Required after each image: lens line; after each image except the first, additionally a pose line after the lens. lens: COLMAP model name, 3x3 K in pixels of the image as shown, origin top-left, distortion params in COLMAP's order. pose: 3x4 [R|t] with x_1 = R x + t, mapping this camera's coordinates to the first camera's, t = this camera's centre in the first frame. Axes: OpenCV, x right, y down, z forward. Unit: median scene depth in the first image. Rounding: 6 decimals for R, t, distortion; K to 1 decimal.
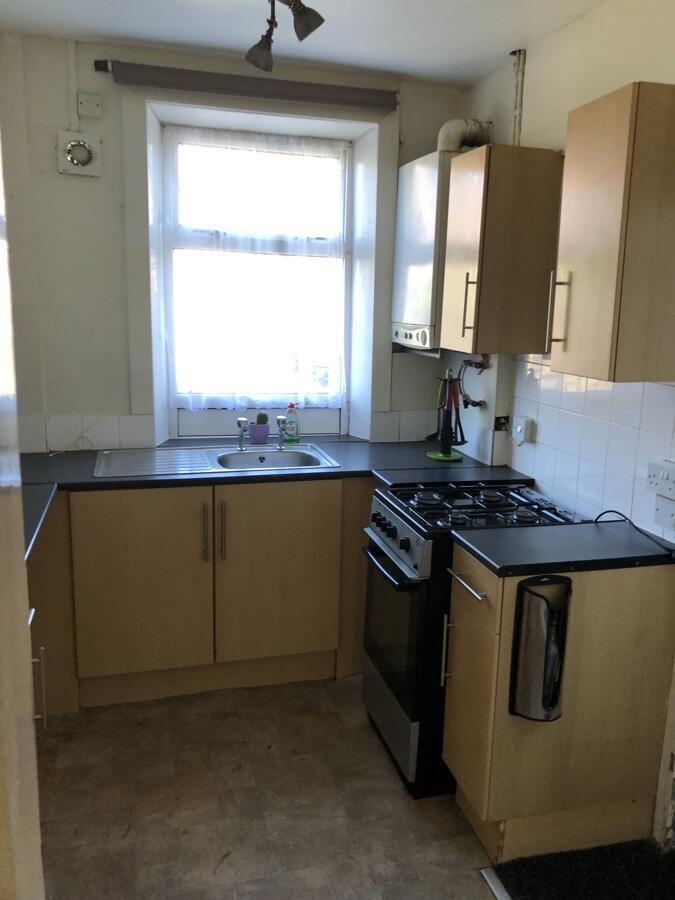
lens RADIAL K [[744.6, 0, 337.5], [0, 744.6, 450.0], [0, 0, 1]] dist [0.072256, -0.056012]
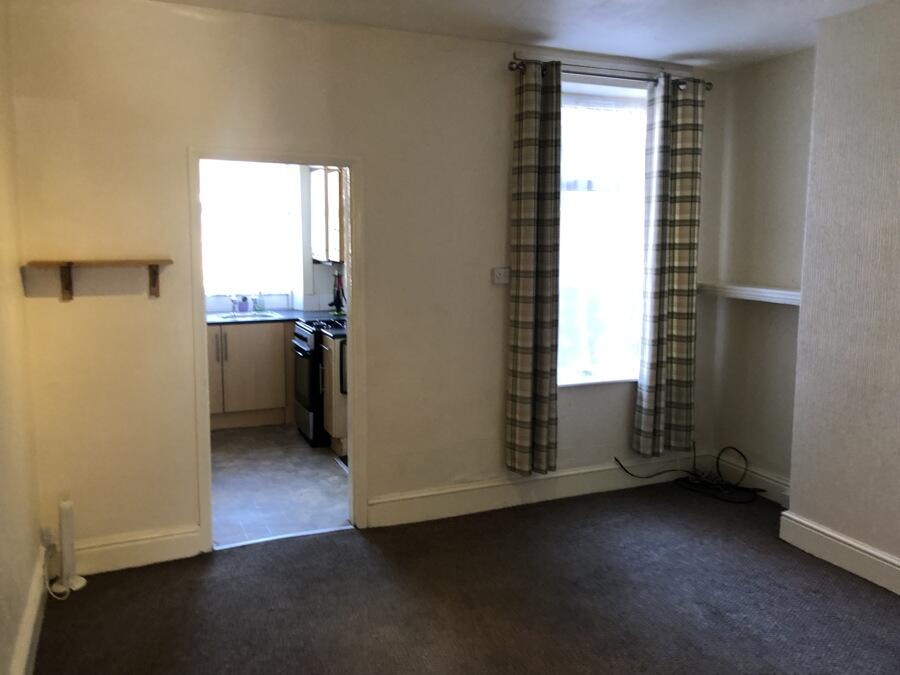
lens RADIAL K [[744.6, 0, 450.0], [0, 744.6, 337.5], [0, 0, 1]] dist [0.072256, -0.056012]
pose [[0.987764, -0.033841, 0.152243, 0.147015], [0.042267, 0.997728, -0.052457, 0.212369], [-0.150122, 0.058250, 0.986950, -1.153498]]
